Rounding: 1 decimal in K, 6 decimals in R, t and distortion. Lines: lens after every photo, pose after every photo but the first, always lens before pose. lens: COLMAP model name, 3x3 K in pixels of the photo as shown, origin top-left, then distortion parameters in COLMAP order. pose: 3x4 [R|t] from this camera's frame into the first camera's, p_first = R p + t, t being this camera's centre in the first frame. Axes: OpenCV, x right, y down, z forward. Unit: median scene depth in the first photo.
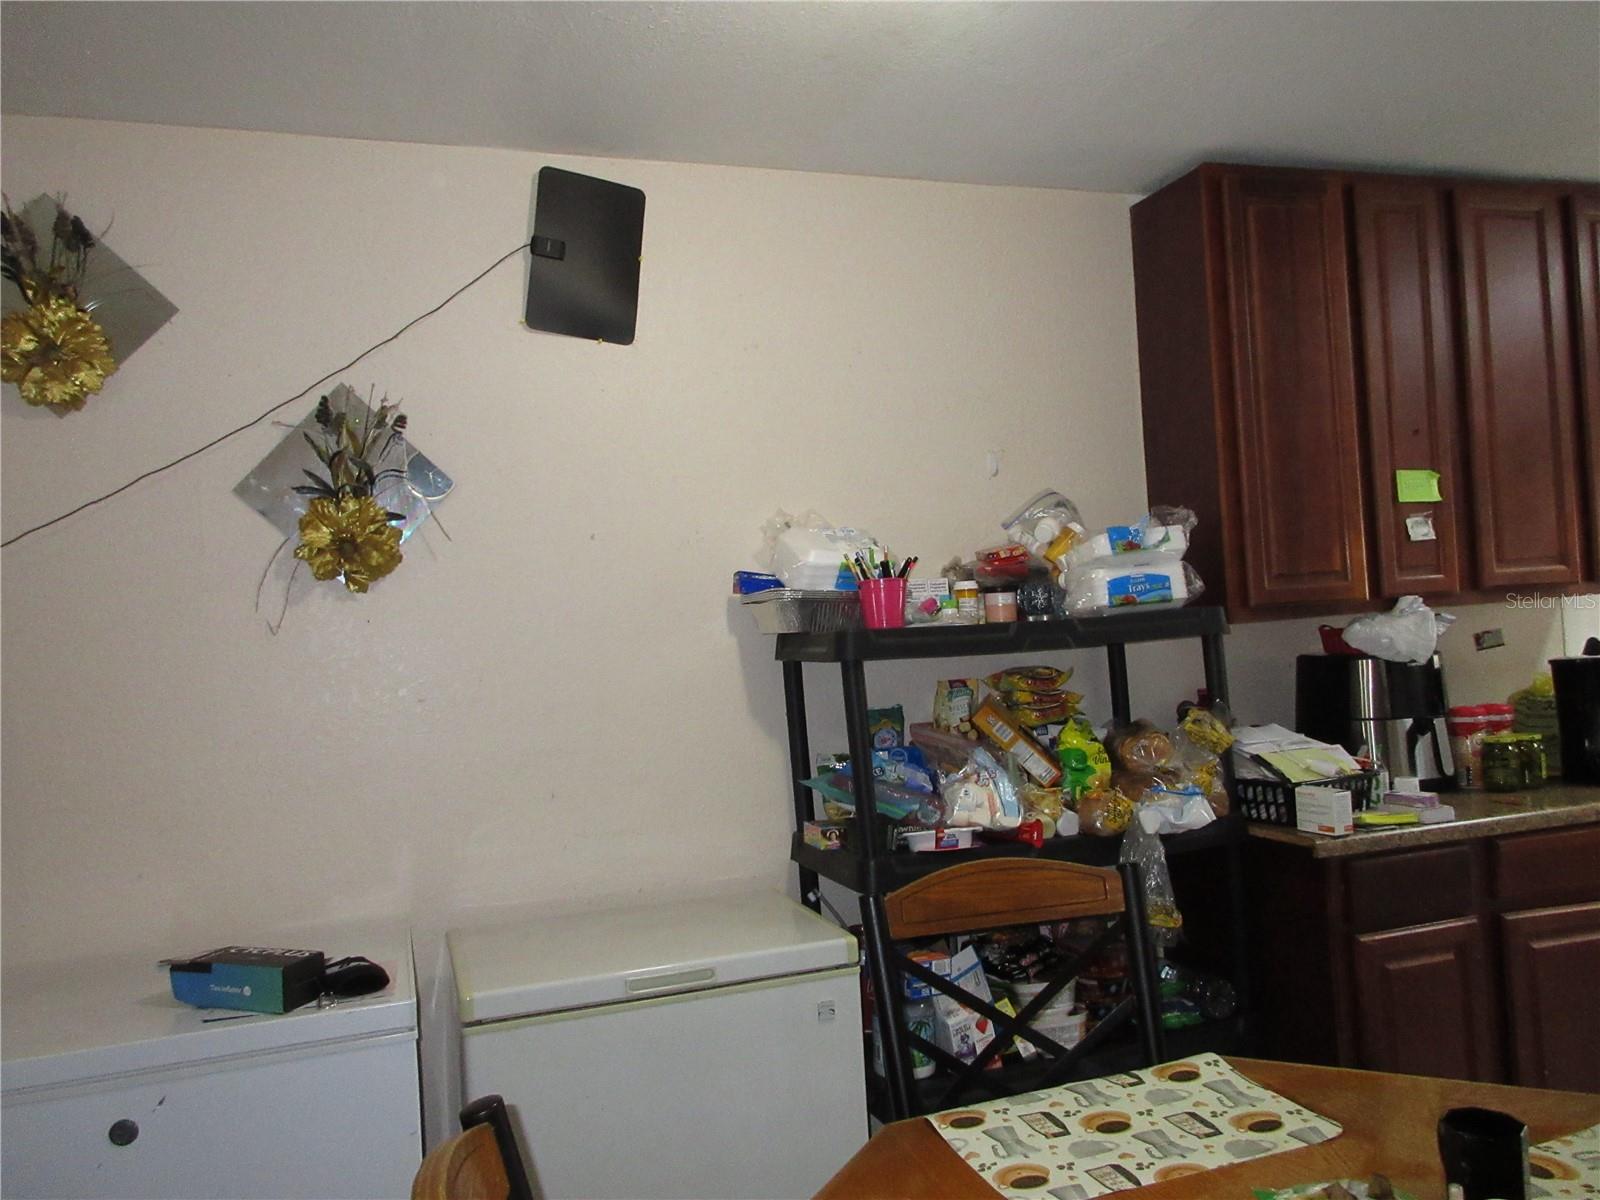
lens RADIAL K [[1203.2, 0, 791.8], [0, 1203.2, 600.9], [0, 0, 1]] dist [0.031123, -0.006969]
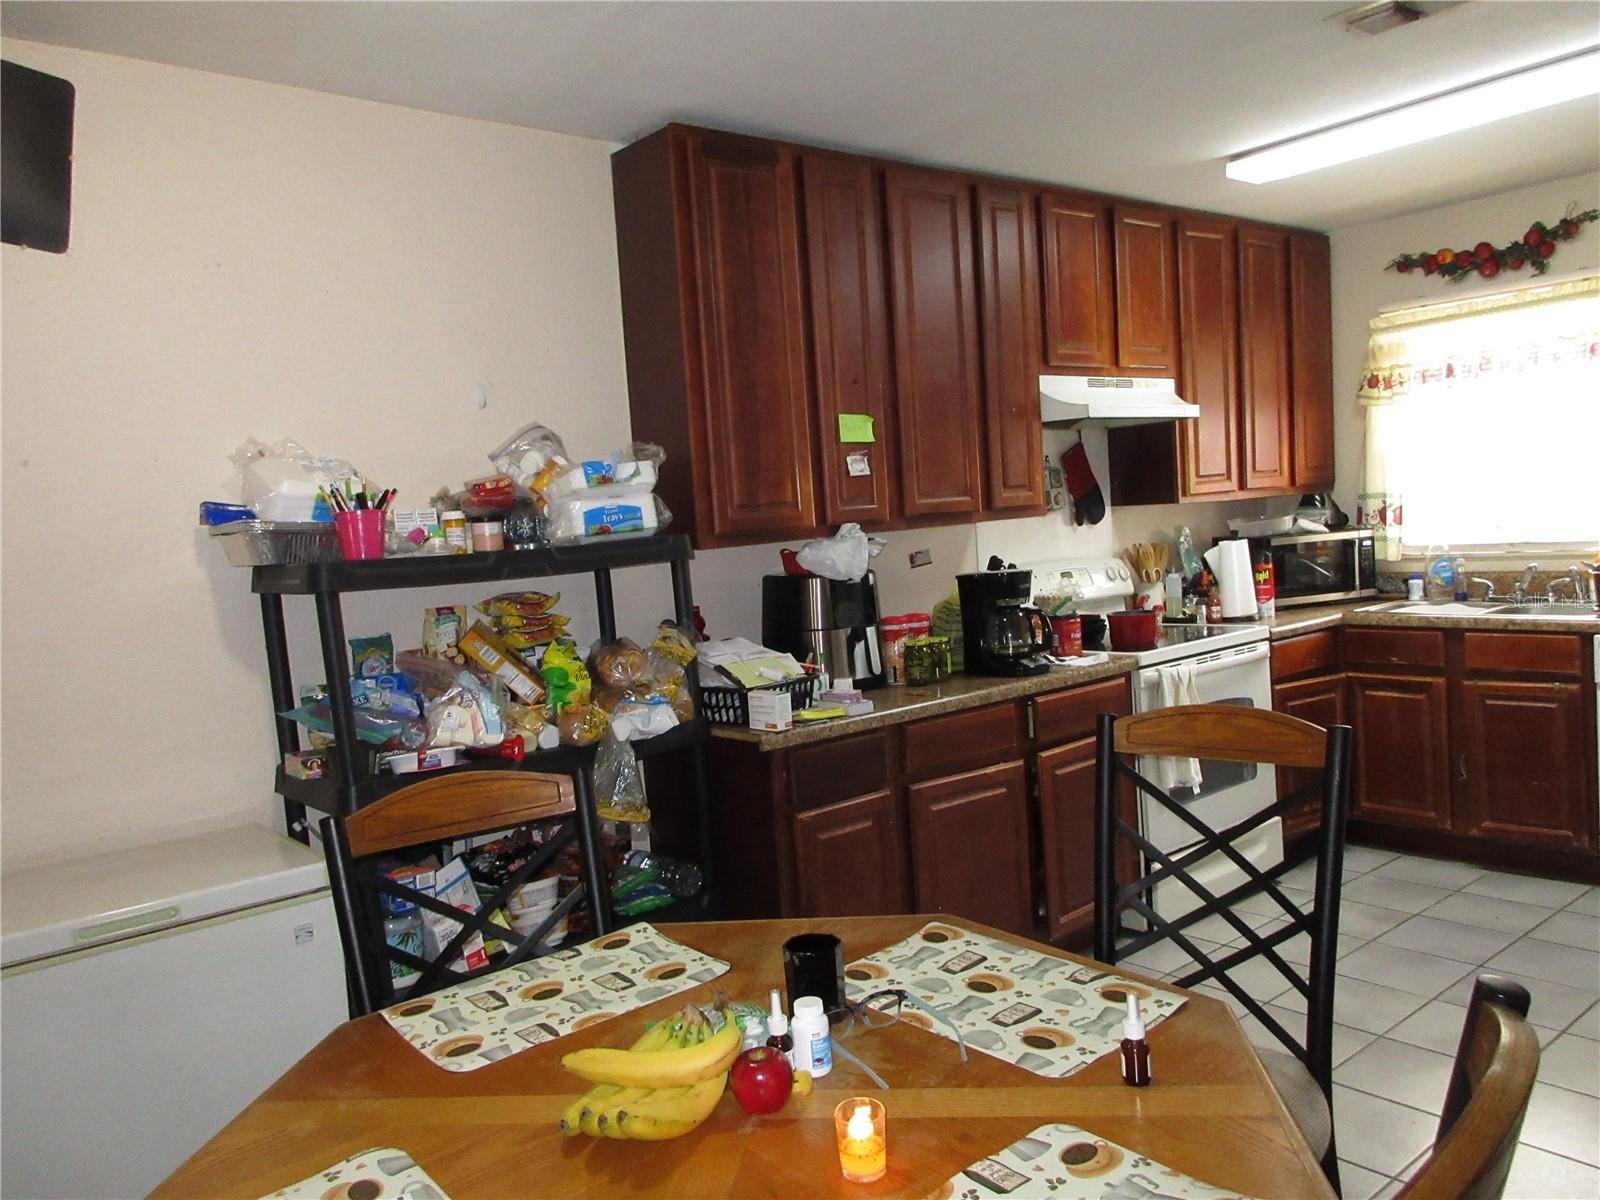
lens RADIAL K [[1210.3, 0, 788.9], [0, 1210.3, 601.5], [0, 0, 1]] dist [0.022319, -0.006209]
pose [[0.935456, -0.027012, 0.352409, 0.048783], [0.003172, 0.997677, 0.068053, -0.009651], [-0.353429, -0.062543, 0.933368, -0.079662]]
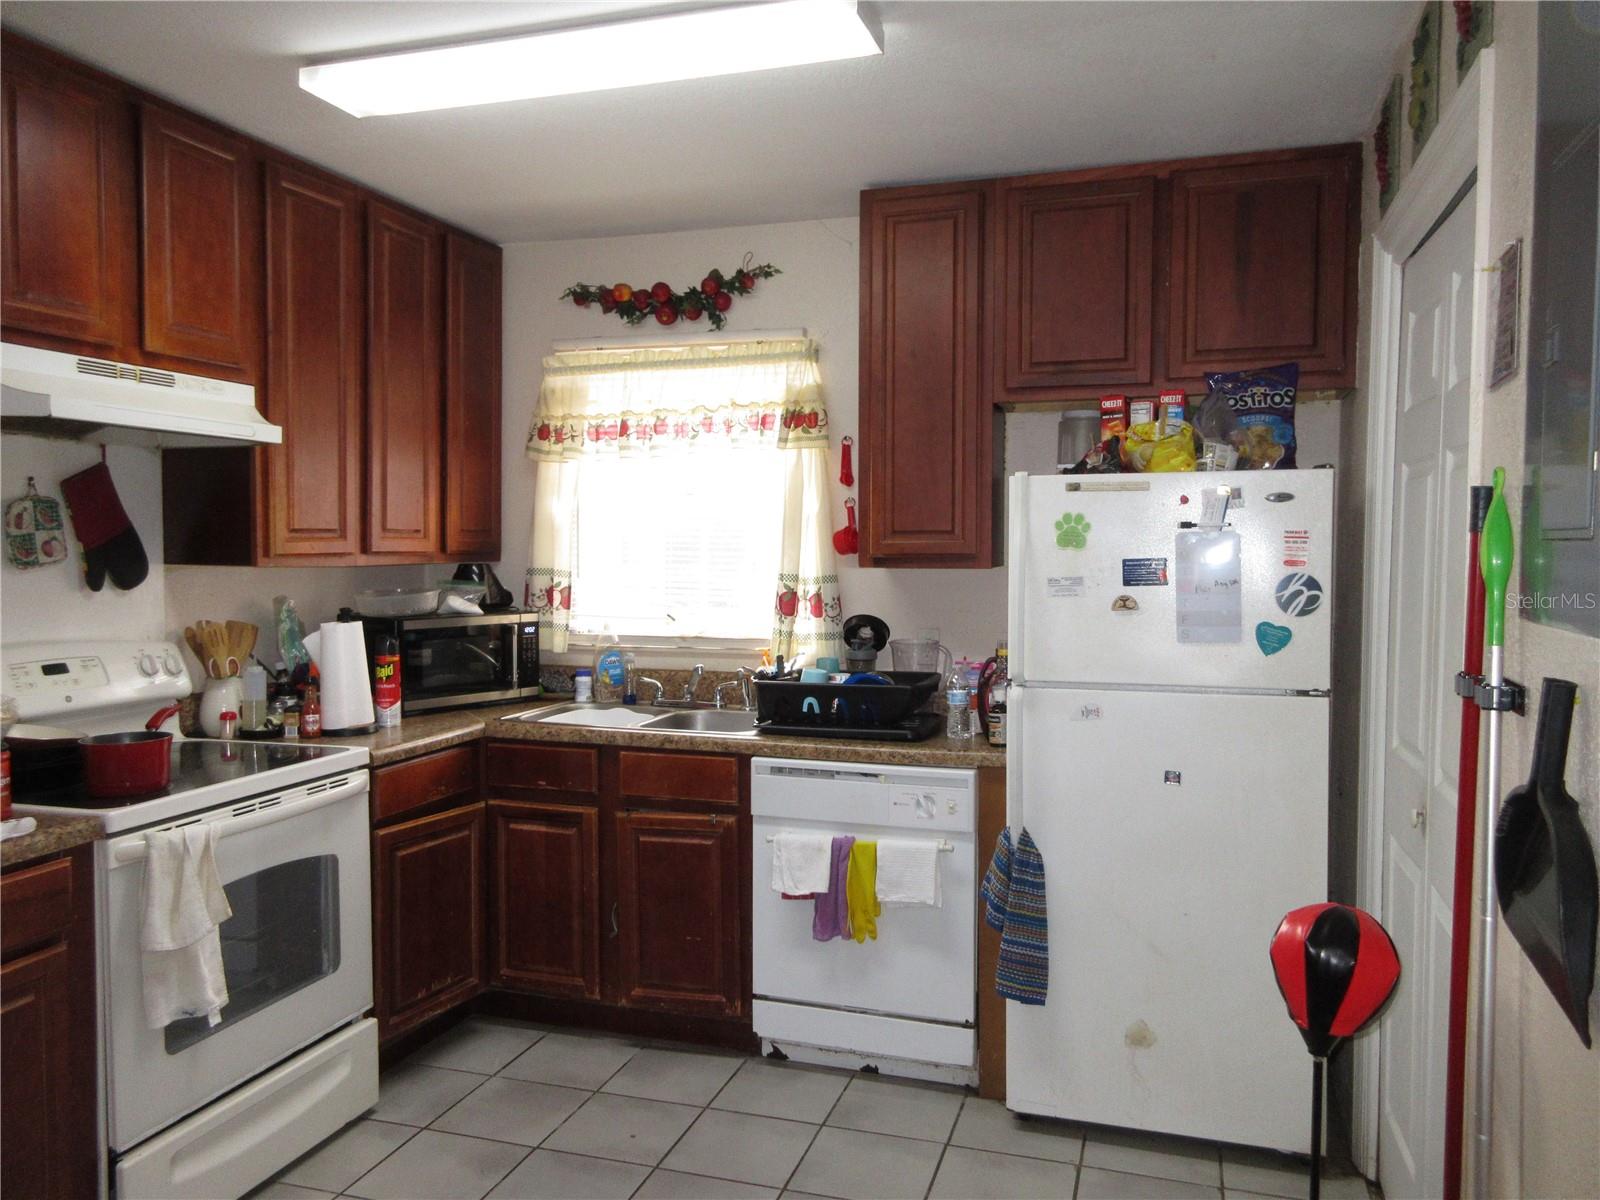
lens RADIAL K [[1210.3, 0, 788.9], [0, 1210.3, 601.5], [0, 0, 1]] dist [0.022319, -0.006209]
pose [[0.595752, 0.027125, 0.802710, 0.621307], [-0.056185, 0.998389, 0.007962, -0.038583], [-0.801201, -0.049843, 0.596316, 0.264456]]
